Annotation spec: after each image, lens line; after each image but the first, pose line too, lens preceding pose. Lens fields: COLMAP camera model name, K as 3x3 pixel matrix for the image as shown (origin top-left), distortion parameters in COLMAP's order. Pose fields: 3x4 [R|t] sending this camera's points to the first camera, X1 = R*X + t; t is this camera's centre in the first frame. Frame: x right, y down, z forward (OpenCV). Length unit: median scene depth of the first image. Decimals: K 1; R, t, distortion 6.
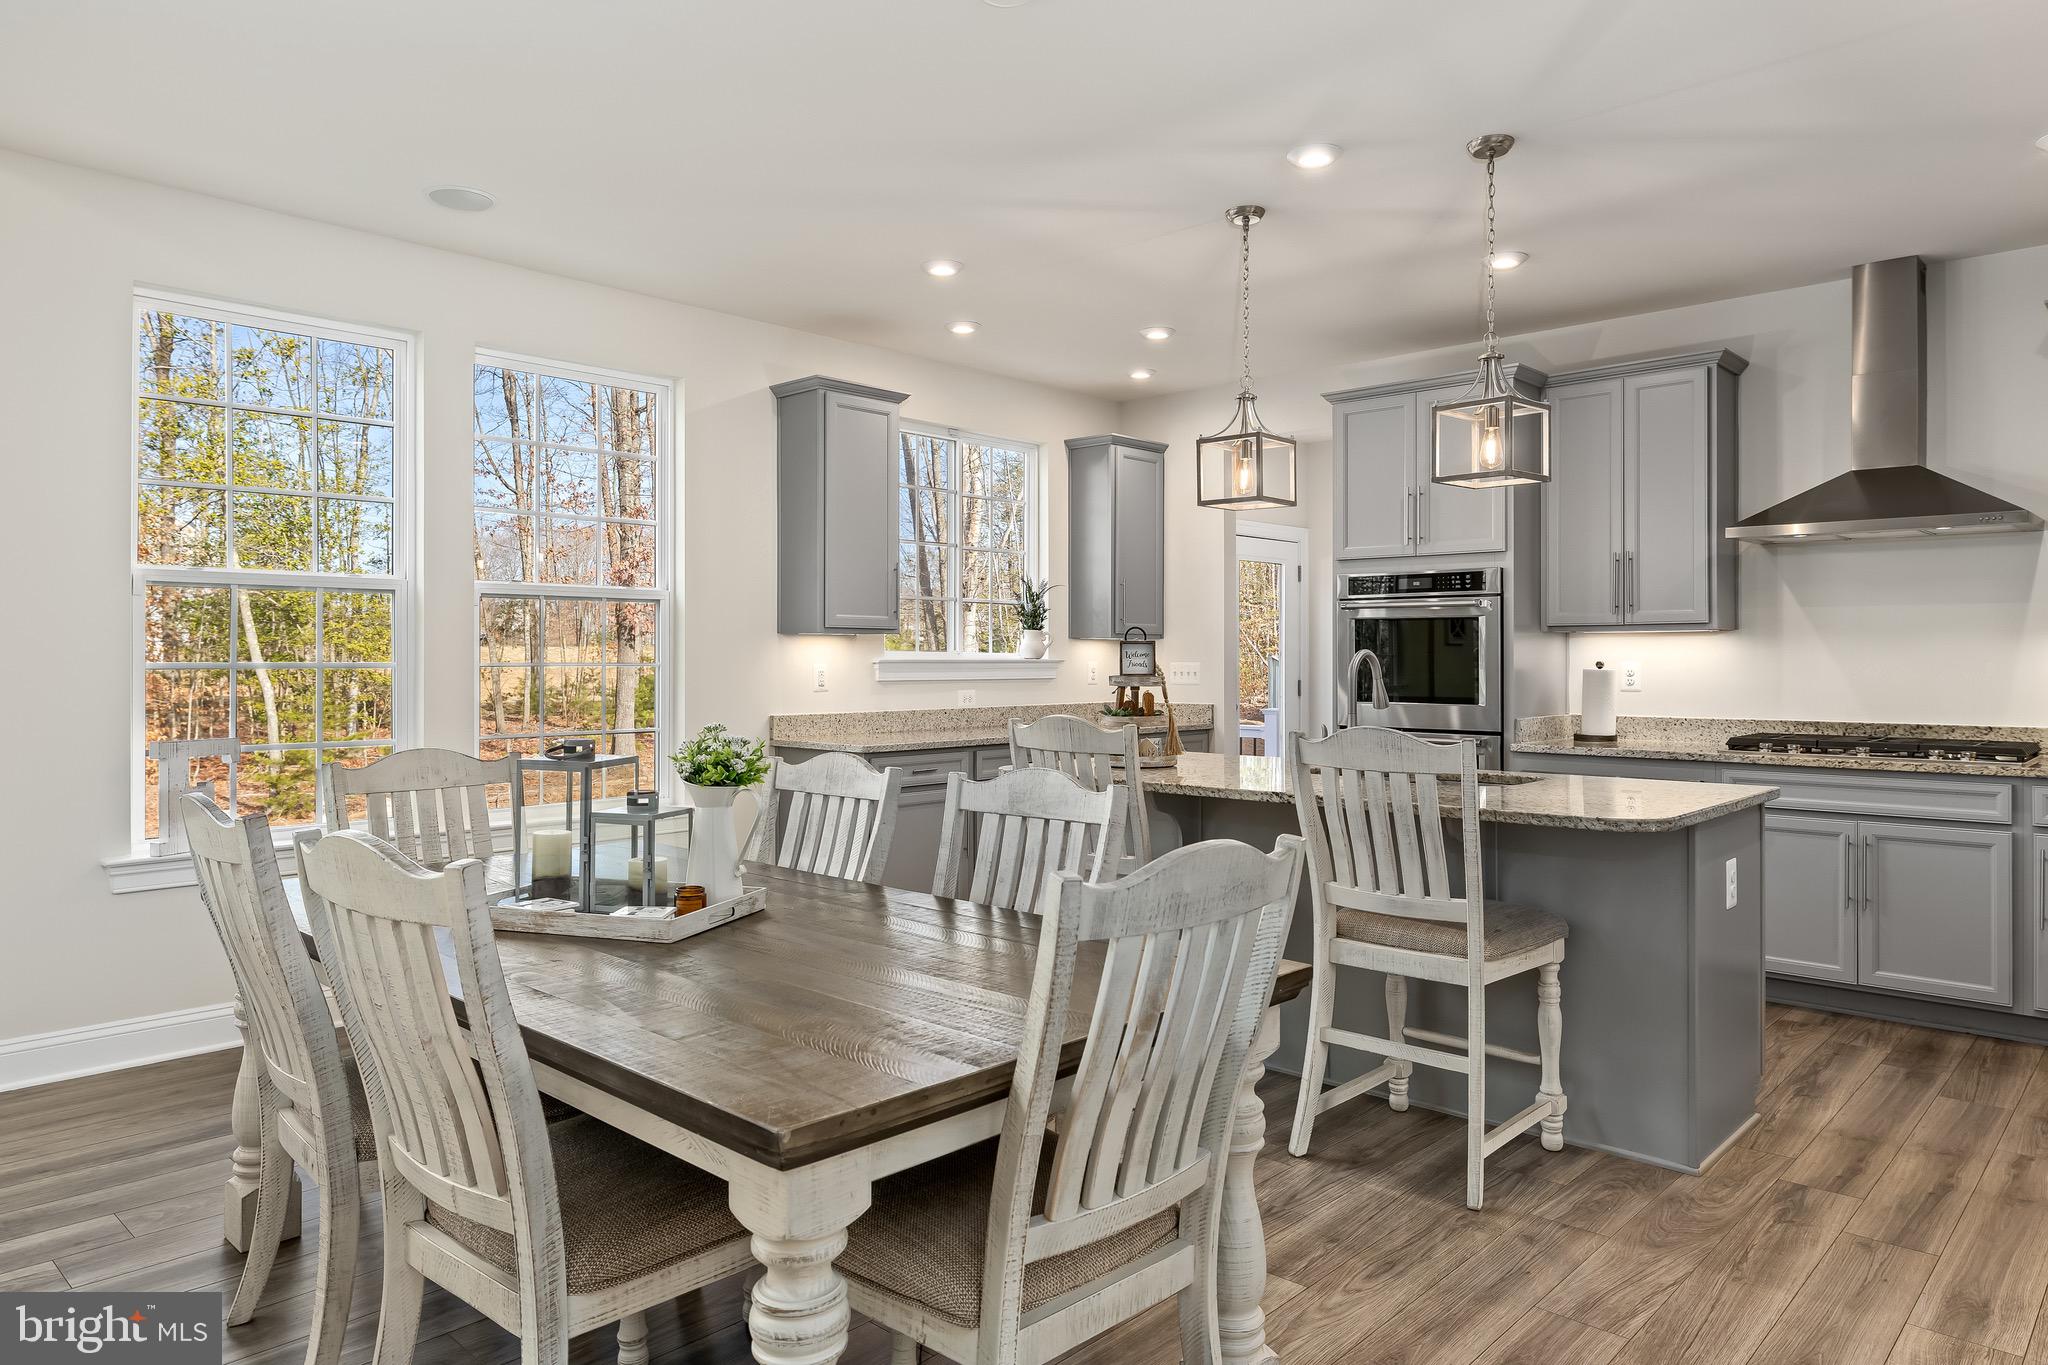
lens RADIAL K [[1344.0, 0, 1019.9], [0, 1344.0, 663.9], [0, 0, 1]] dist [0.016701, -0.003318]
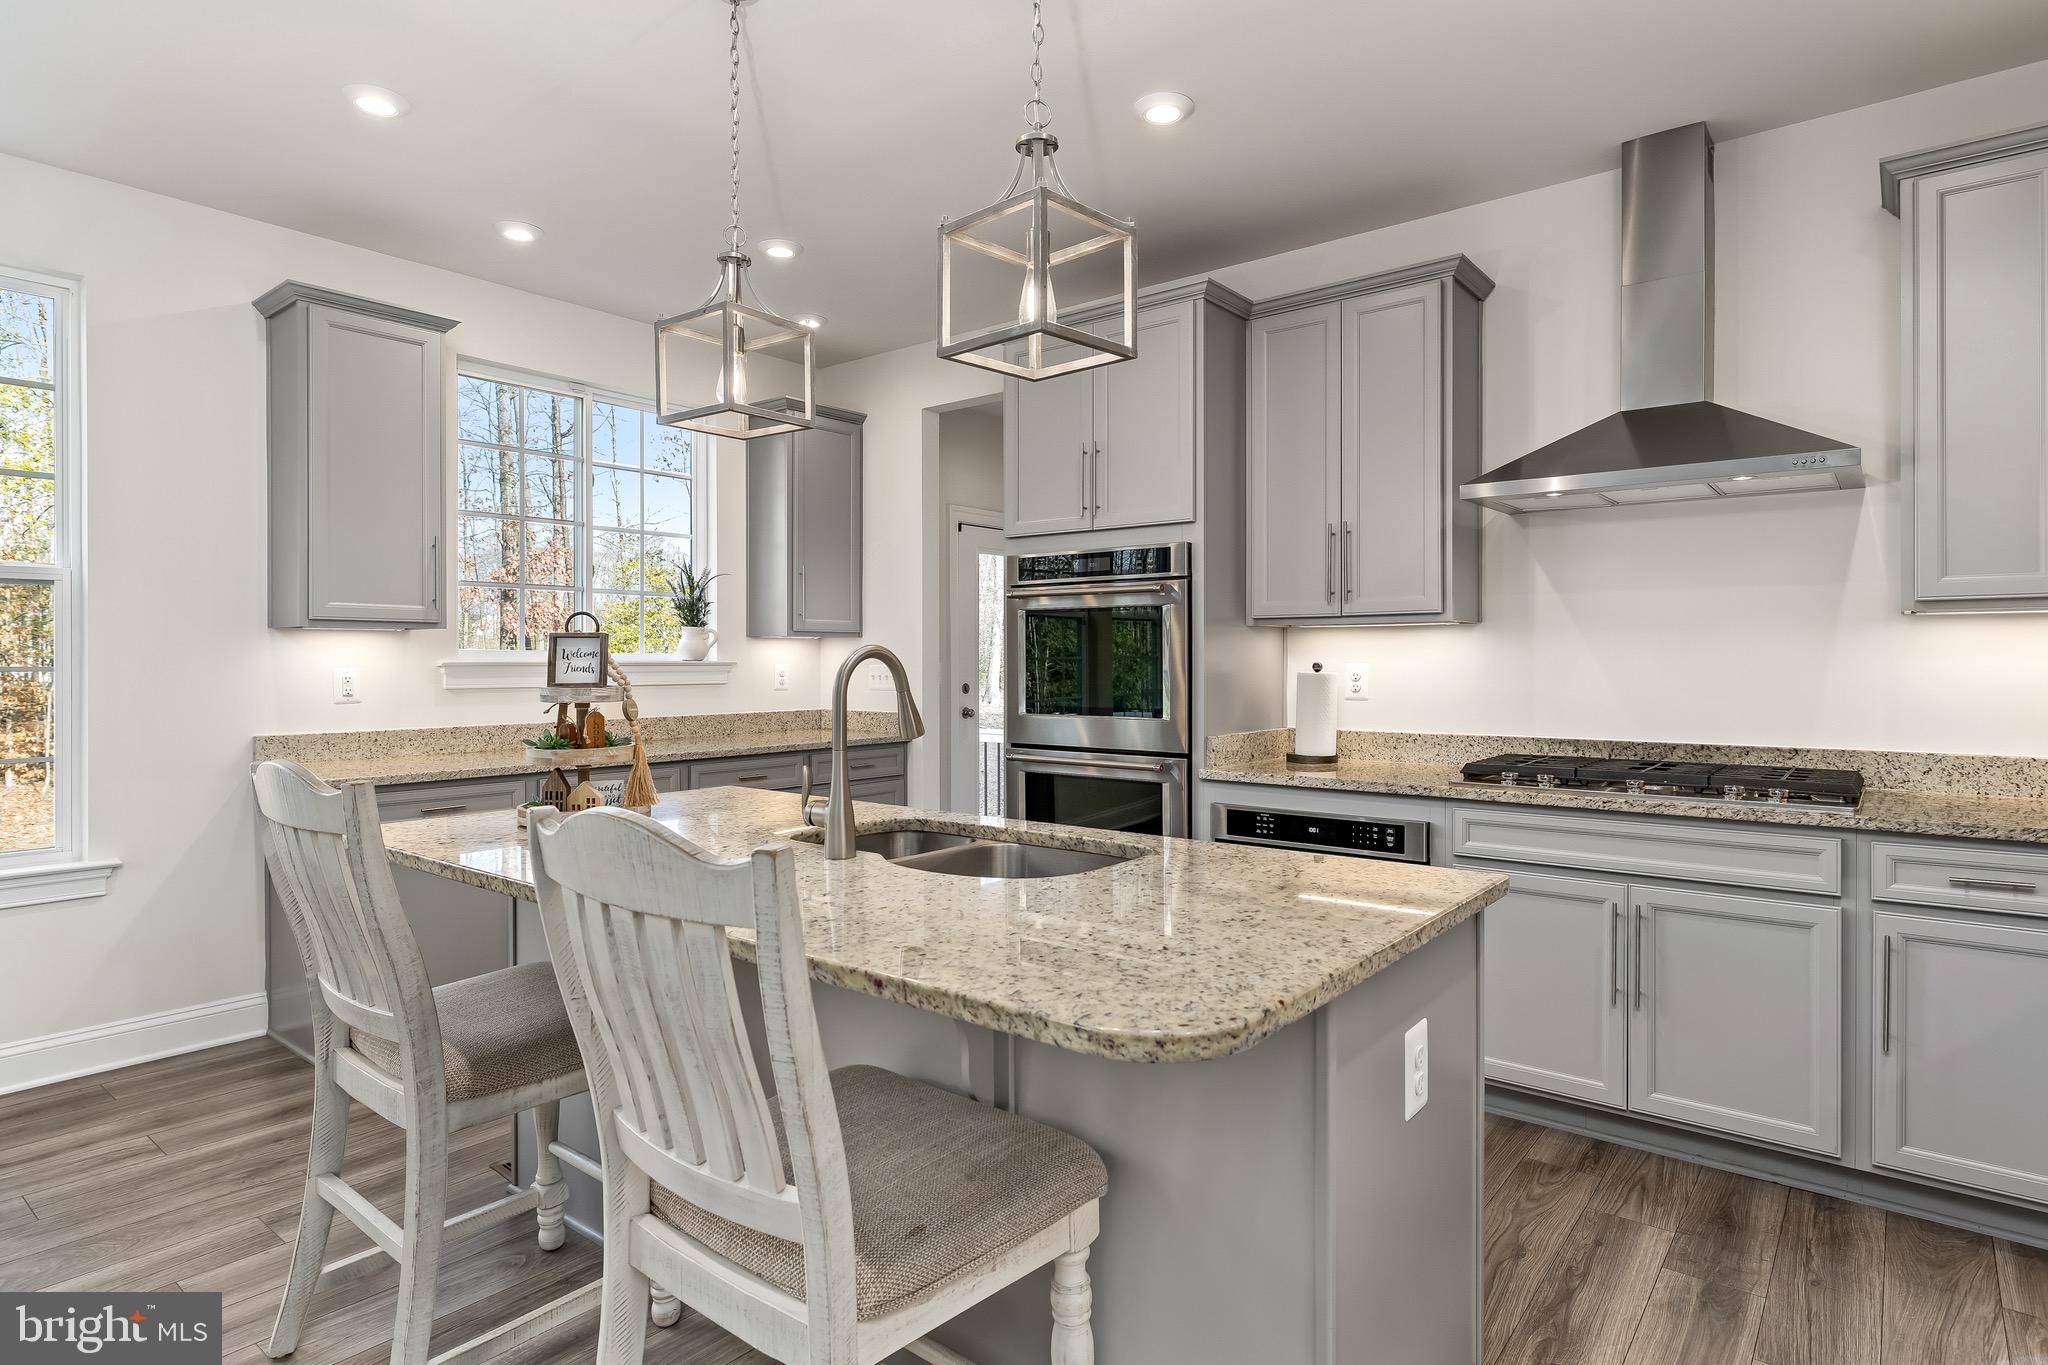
lens RADIAL K [[1114.6, 0, 1022.5], [0, 1114.6, 673.3], [0, 0, 1]] dist [0.000784, 0.001456]
pose [[0.997861, -0.002421, 0.065331, 0.236620], [0.001934, 0.999970, 0.007519, -0.000919], [-0.065347, -0.007376, 0.997835, 0.392142]]
